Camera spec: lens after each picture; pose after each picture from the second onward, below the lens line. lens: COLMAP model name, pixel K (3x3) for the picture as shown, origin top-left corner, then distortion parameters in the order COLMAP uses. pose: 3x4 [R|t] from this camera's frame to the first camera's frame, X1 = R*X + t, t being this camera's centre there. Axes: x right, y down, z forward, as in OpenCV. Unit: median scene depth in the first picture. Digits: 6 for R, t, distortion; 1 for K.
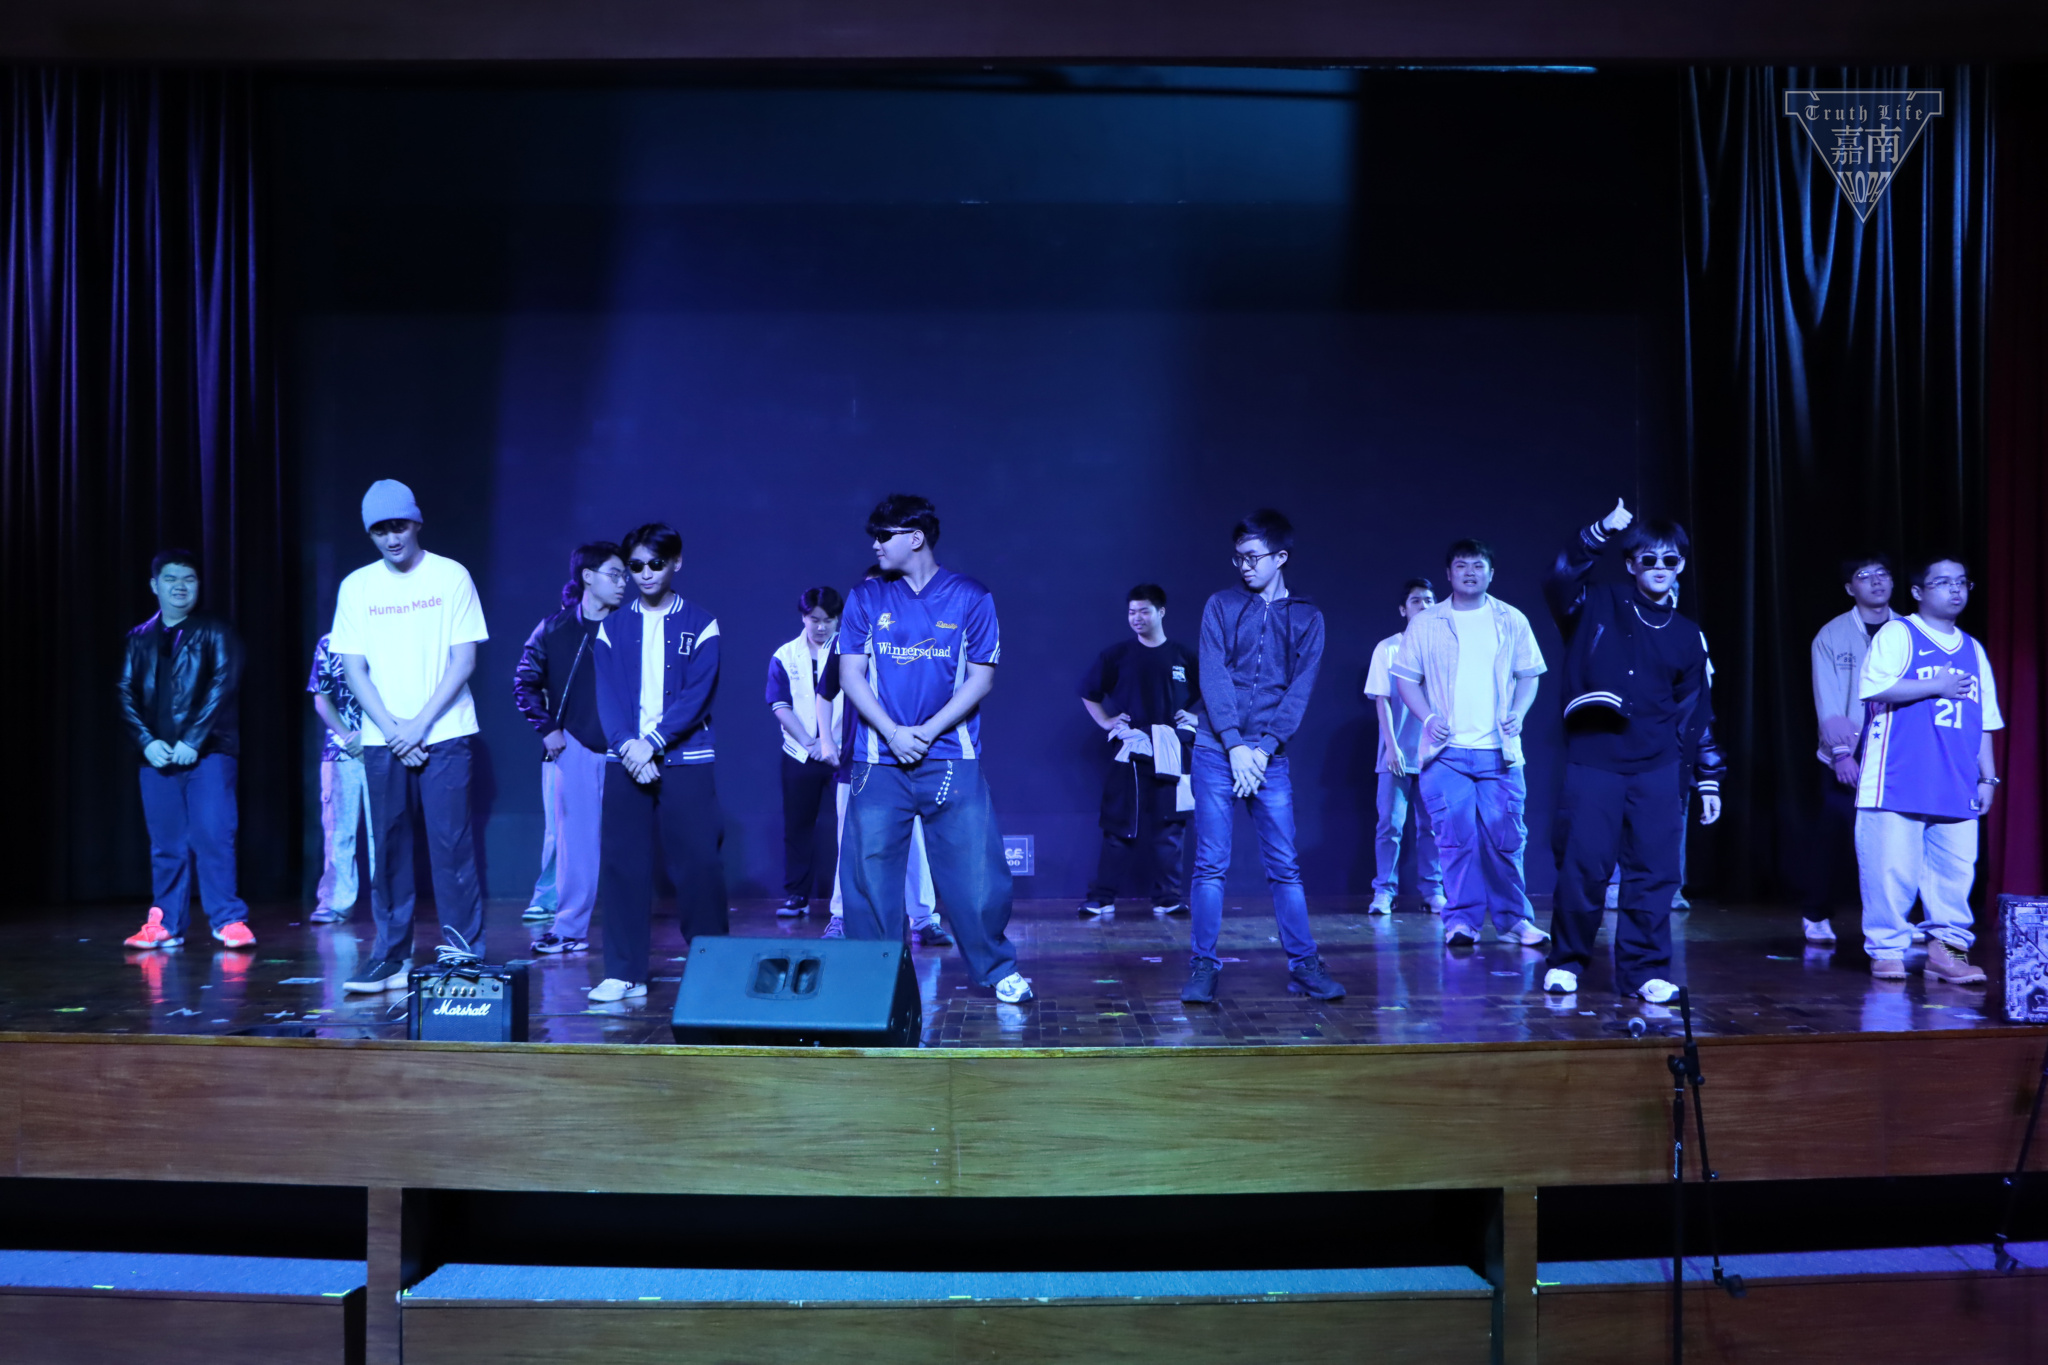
lens RADIAL K [[2240.1, 0, 1024.0], [0, 2240.1, 682.5], [0, 0, 1]] dist [-0.101343, 0.256961]
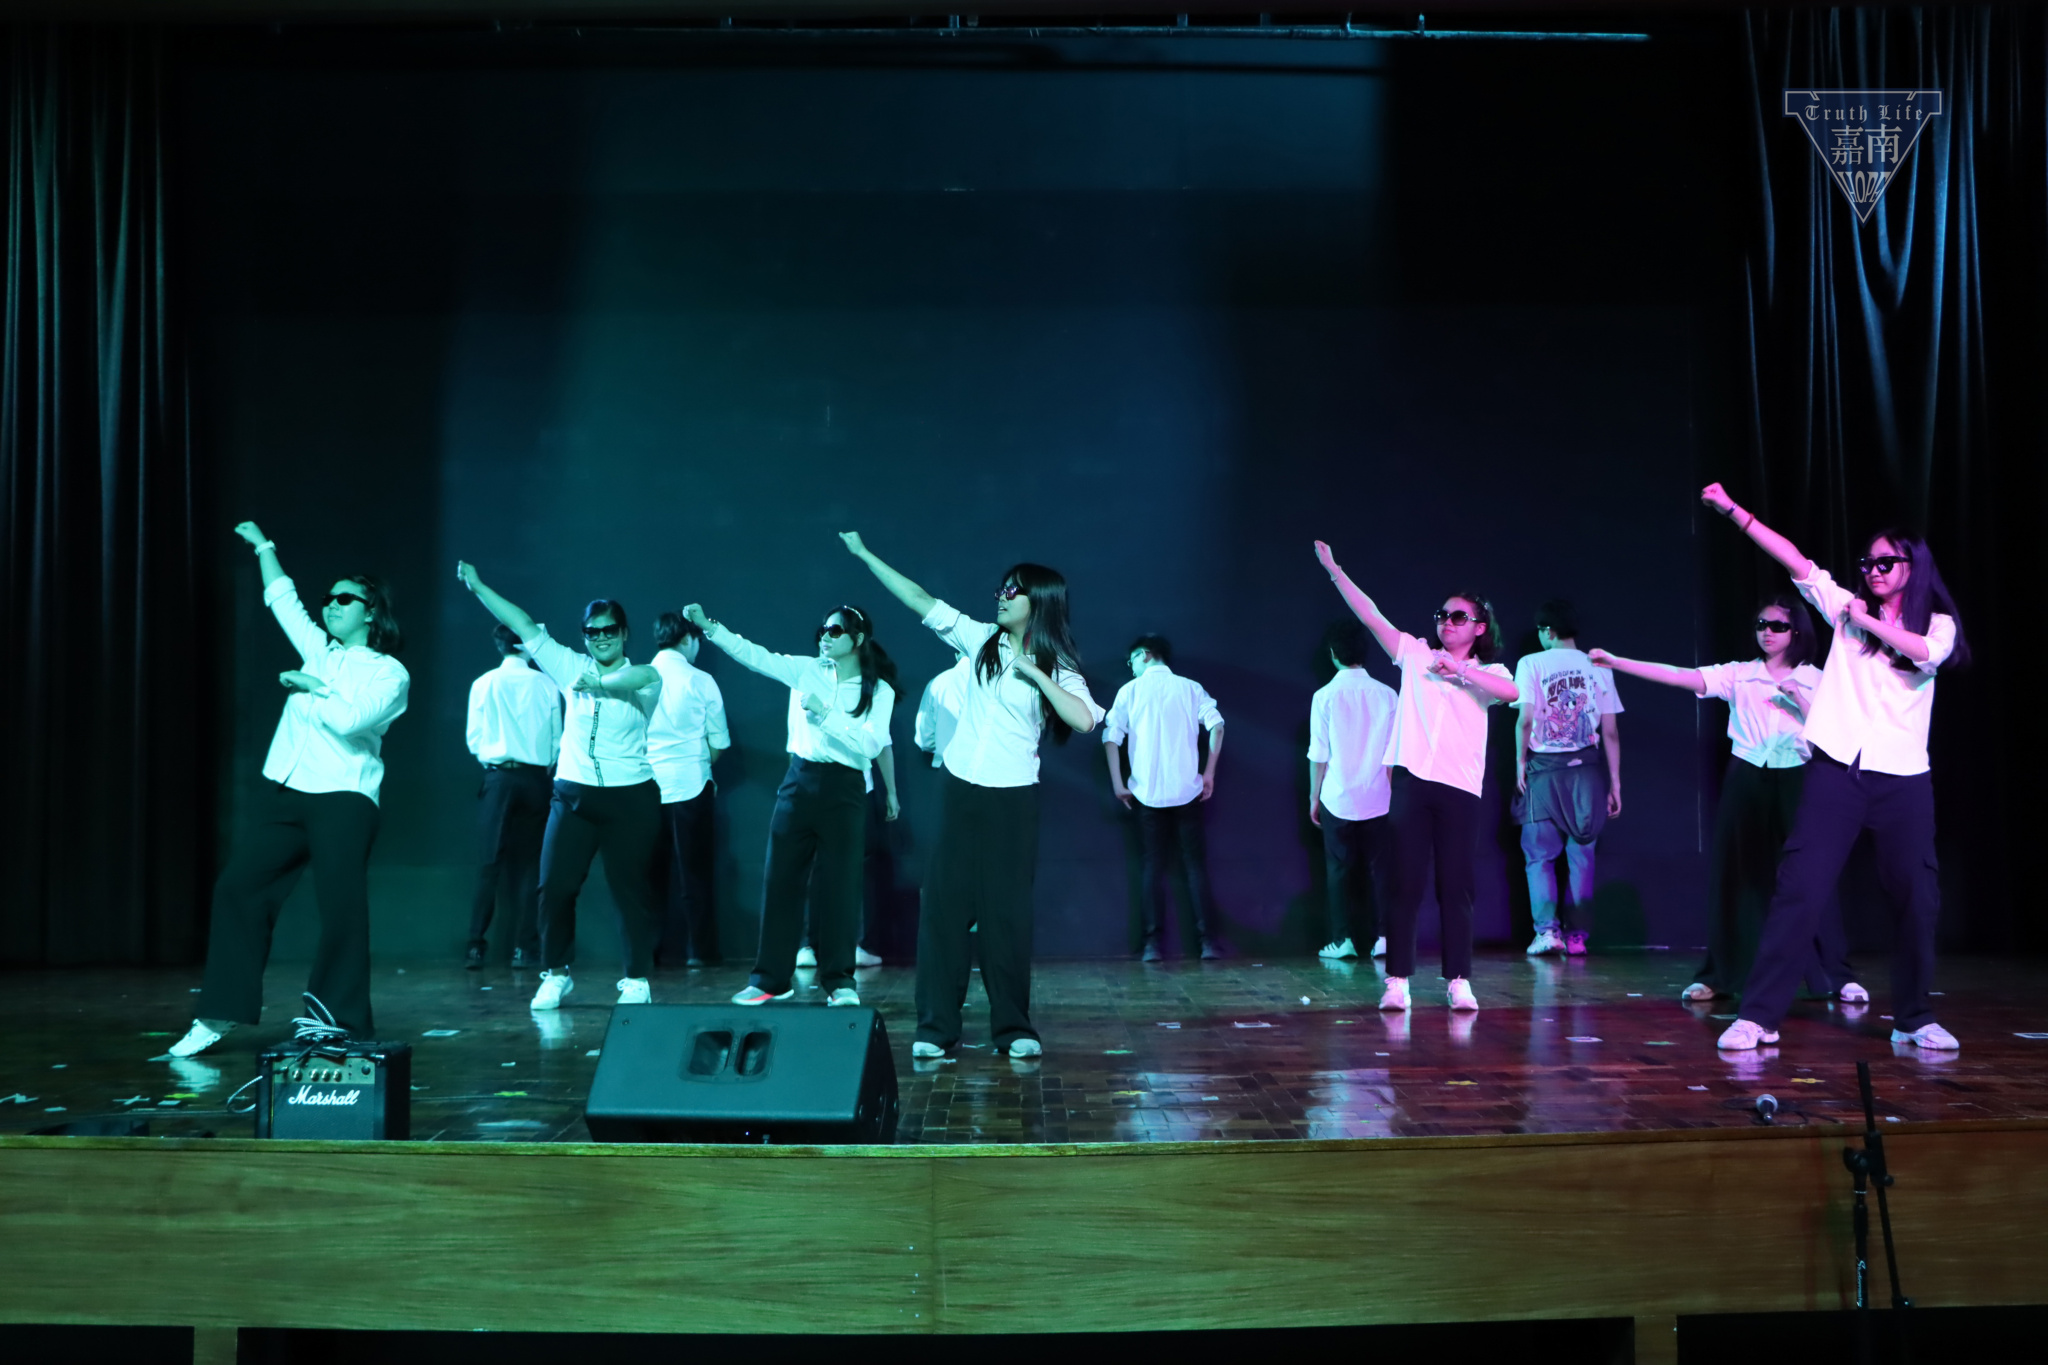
lens RADIAL K [[2240.1, 0, 1024.0], [0, 2240.1, 682.5], [0, 0, 1]] dist [-0.101343, 0.256961]
pose [[0.999967, -0.005976, 0.005459, -0.004067], [0.006116, 0.999643, -0.026000, 0.020929], [-0.005302, 0.026033, 0.999647, 0.206199]]
